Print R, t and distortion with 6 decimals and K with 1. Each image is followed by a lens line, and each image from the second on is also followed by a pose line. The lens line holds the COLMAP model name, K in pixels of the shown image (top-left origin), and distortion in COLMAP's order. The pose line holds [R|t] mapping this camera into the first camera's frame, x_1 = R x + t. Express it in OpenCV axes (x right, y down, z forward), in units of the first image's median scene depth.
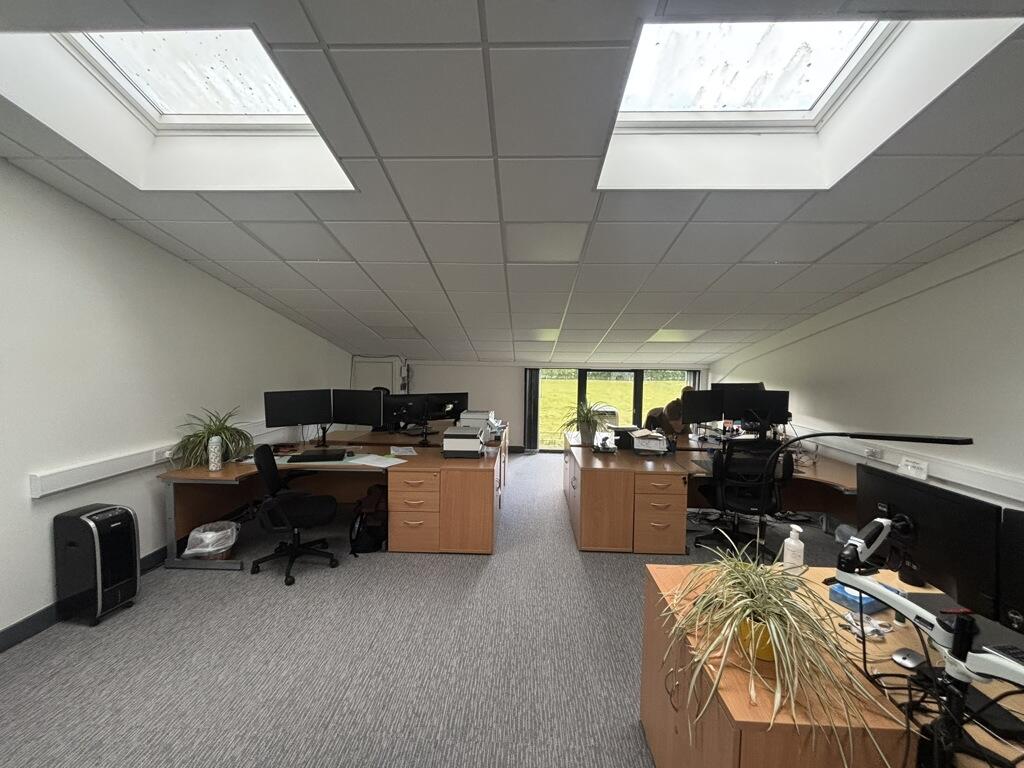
lens RADIAL K [[415.1, 0, 510.1], [0, 415.1, 383.0], [0, 0, 1]] dist [-0.001011, 0.000448]
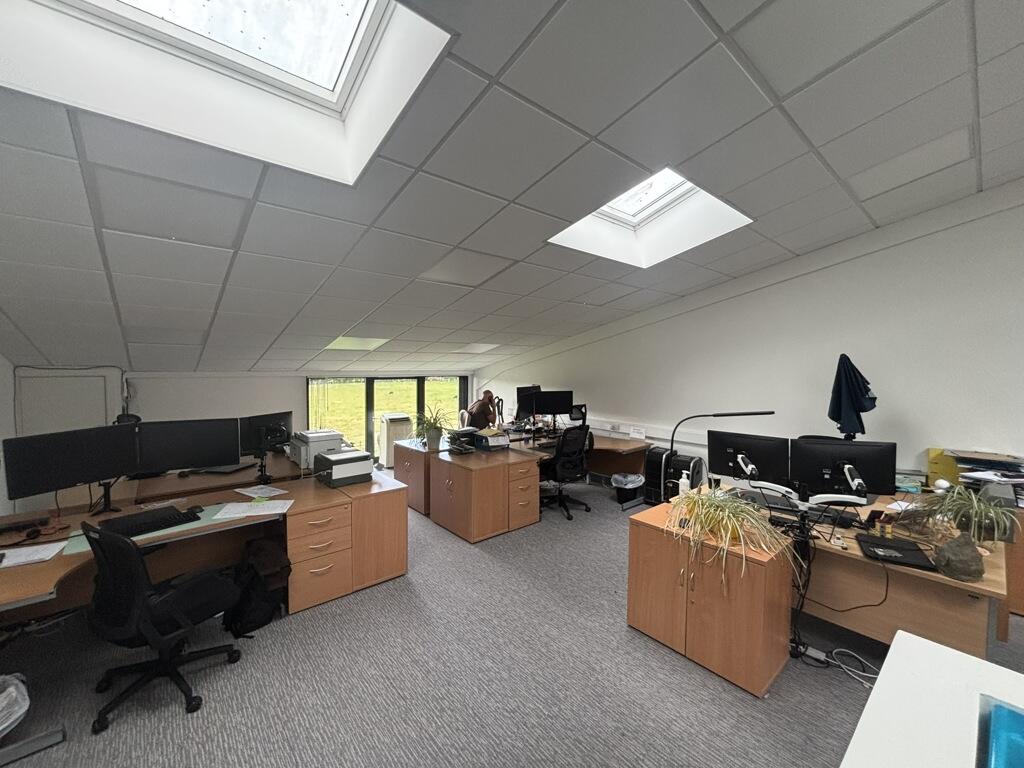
lens RADIAL K [[415.1, 0, 510.1], [0, 415.1, 383.0], [0, 0, 1]] dist [-0.001011, 0.000448]
pose [[0.732584, -0.038873, 0.679565, -0.511994], [0.042321, 0.999038, 0.011525, -0.036564], [-0.679359, 0.020317, 0.733525, 0.108877]]
